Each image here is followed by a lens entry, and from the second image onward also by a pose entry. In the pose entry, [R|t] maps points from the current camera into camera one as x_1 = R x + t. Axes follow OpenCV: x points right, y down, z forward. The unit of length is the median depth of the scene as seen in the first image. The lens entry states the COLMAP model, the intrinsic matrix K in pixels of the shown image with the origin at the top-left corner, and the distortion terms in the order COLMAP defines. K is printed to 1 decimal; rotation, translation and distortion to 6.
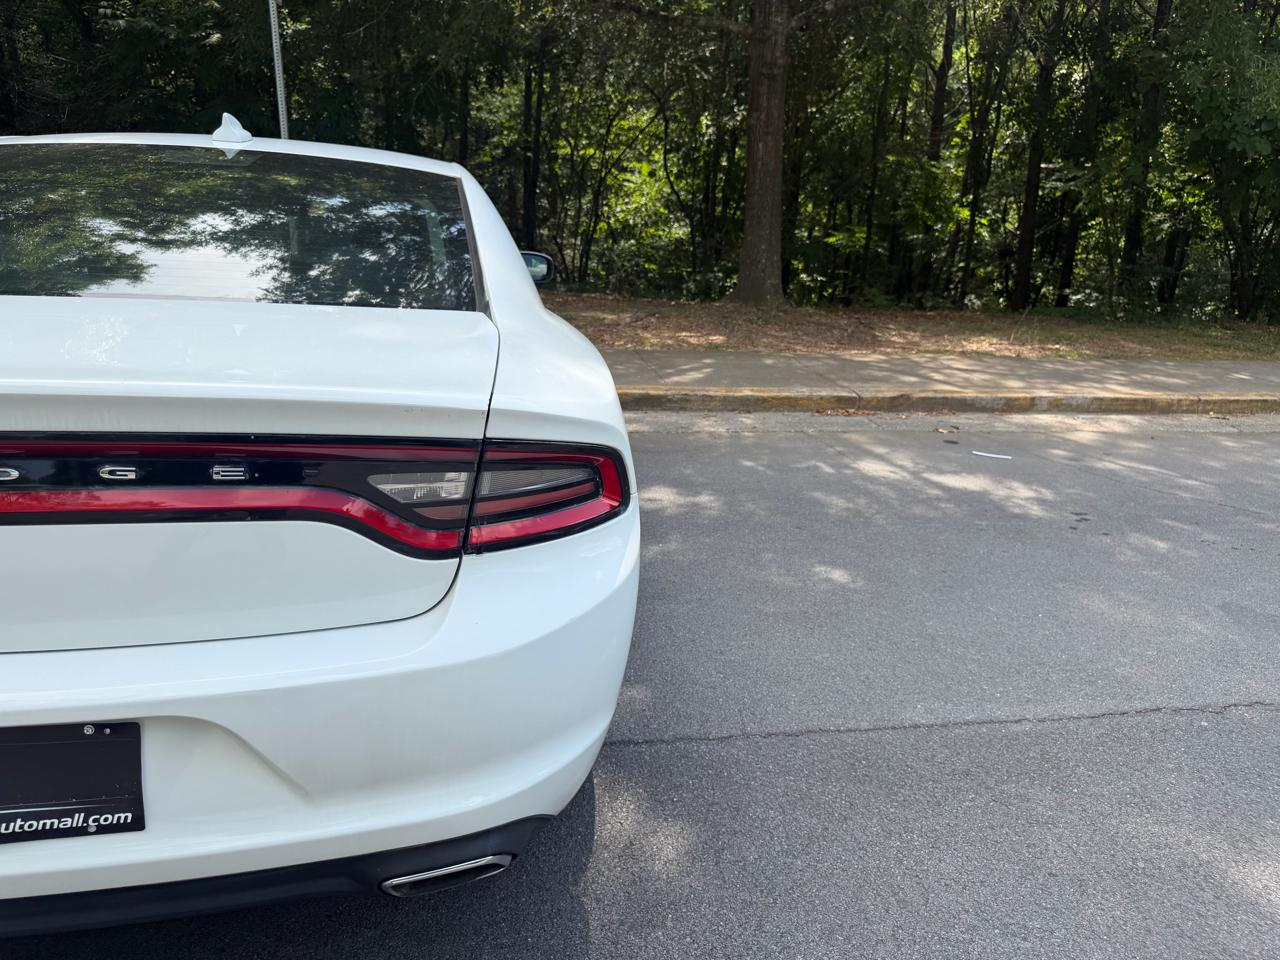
lens RADIAL K [[906.5, 0, 630.8], [0, 906.5, 475.9], [0, 0, 1]] dist [0.043243, -0.055865]
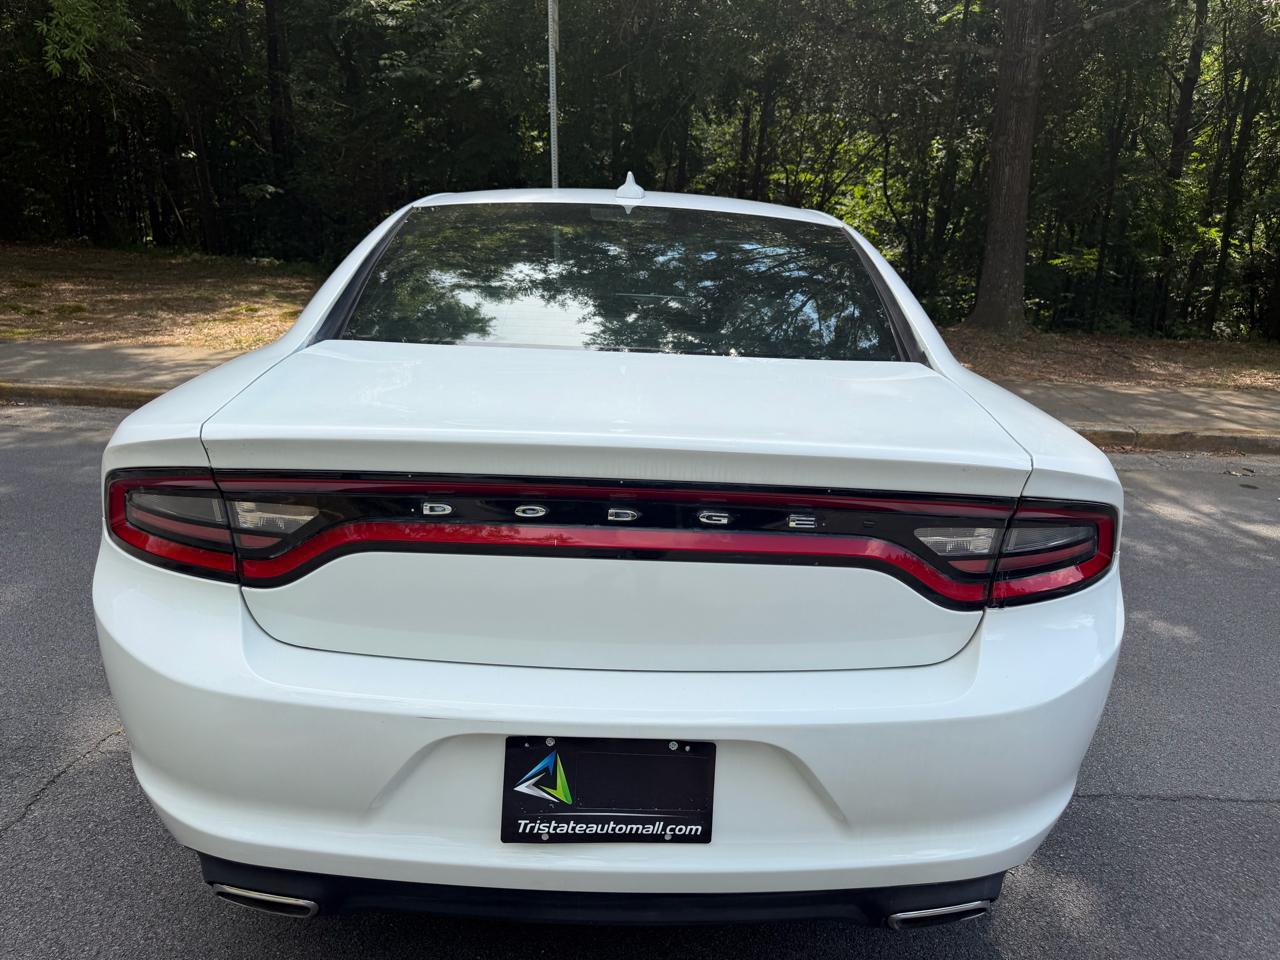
lens RADIAL K [[905.9, 0, 641.5], [0, 905.9, 465.0], [0, 0, 1]] dist [-0.008475, -0.004004]
pose [[0.981187, 0.040307, -0.188806, -0.076553], [-0.046009, 0.998605, -0.025913, -0.006138], [0.187498, 0.034112, 0.981672, -0.017541]]
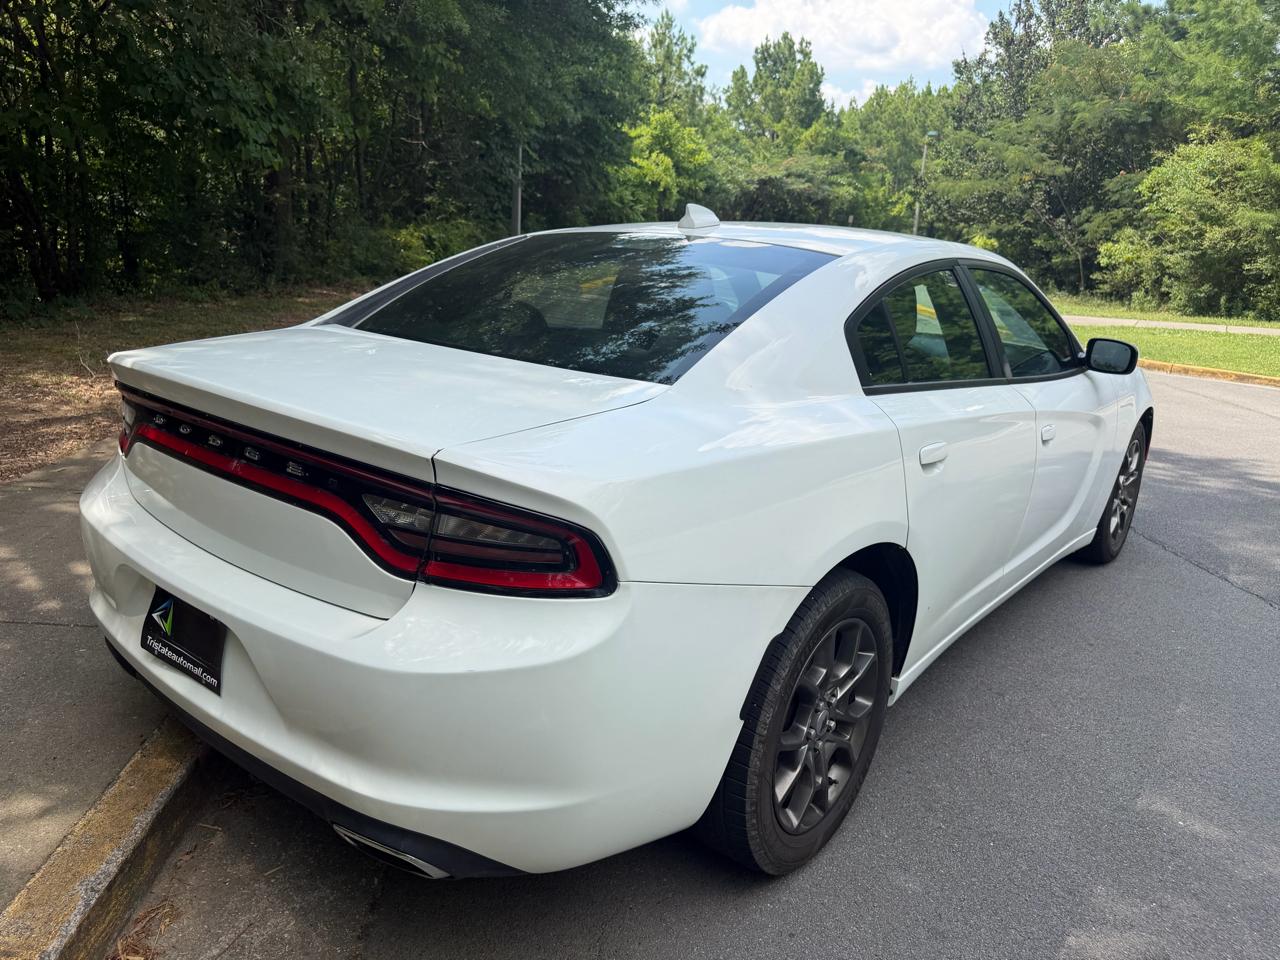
lens RADIAL K [[900.9, 0, 646.9], [0, 900.9, 476.4], [0, 0, 1]] dist [0.031018, -0.037628]
pose [[0.628906, 0.181042, -0.756109, 0.167307], [-0.235670, 0.971147, 0.036508, -0.030127], [0.740903, 0.155232, 0.653426, 0.090600]]
